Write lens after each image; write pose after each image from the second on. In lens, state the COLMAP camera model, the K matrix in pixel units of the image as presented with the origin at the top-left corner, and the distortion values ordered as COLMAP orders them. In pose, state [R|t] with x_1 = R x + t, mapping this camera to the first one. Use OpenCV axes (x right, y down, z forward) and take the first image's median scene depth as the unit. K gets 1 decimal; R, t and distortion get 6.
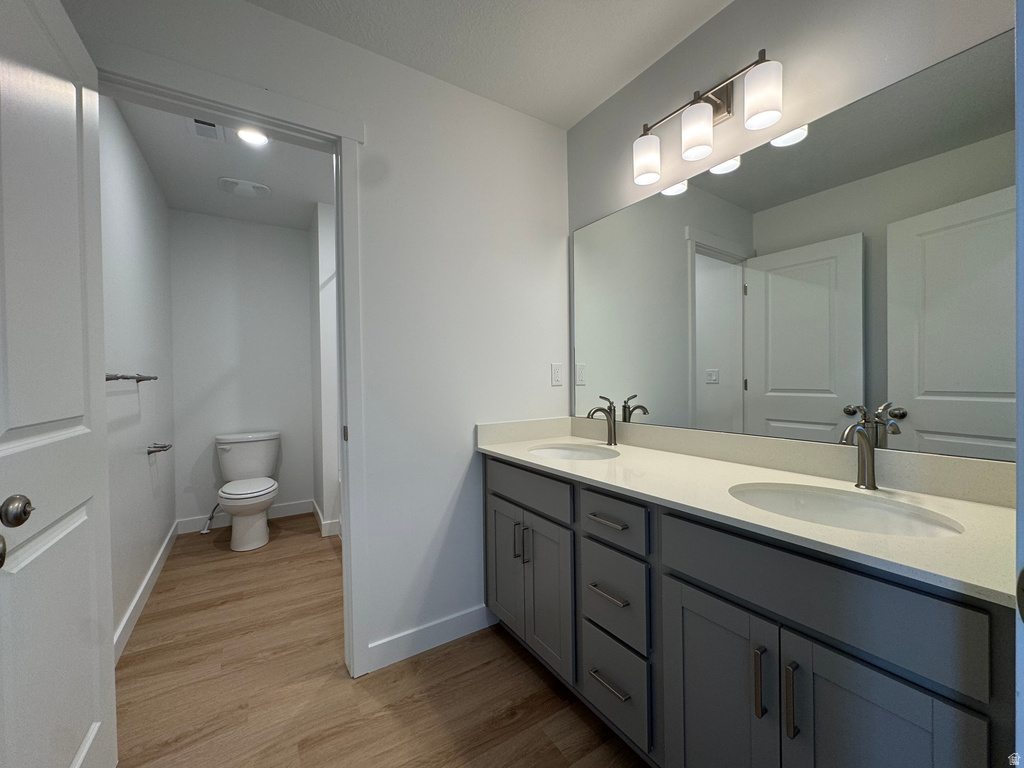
lens RADIAL K [[411.7, 0, 512.3], [0, 411.7, 382.1], [0, 0, 1]] dist [0.000205, -0.000018]
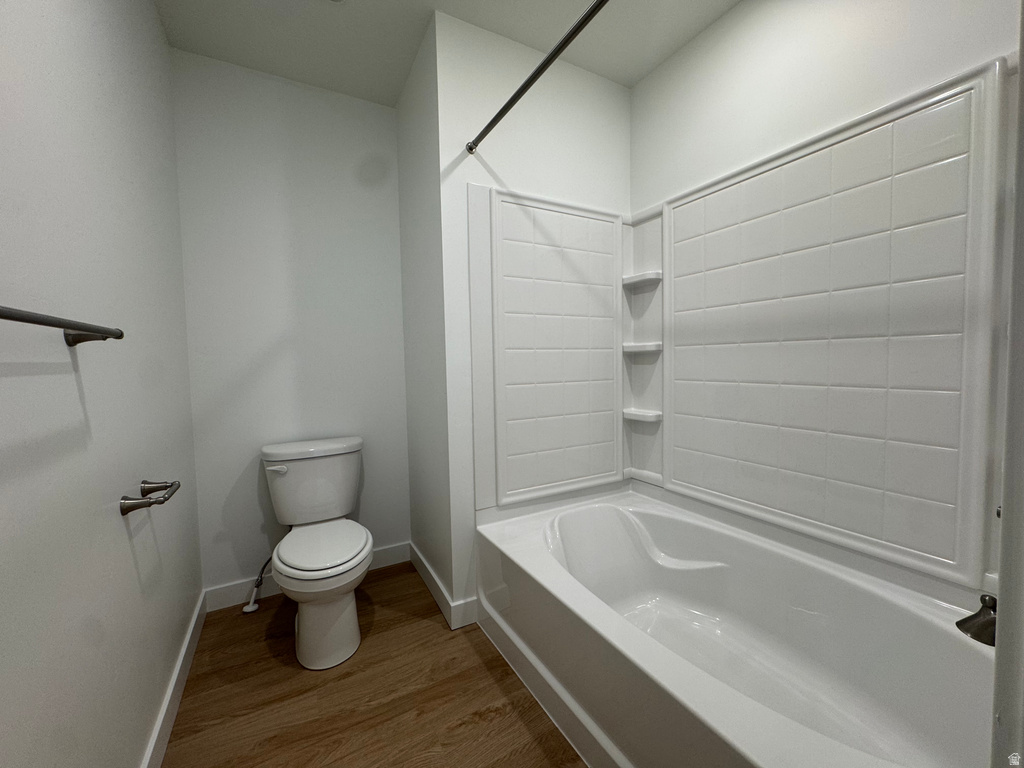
lens RADIAL K [[411.7, 0, 511.3], [0, 411.7, 384.5], [0, 0, 1]] dist [0.000205, -0.000018]
pose [[0.998234, -0.003271, -0.059309, -0.349286], [0.006095, 0.998852, 0.047503, 0.015886], [0.059086, -0.047781, 0.997109, 0.465415]]
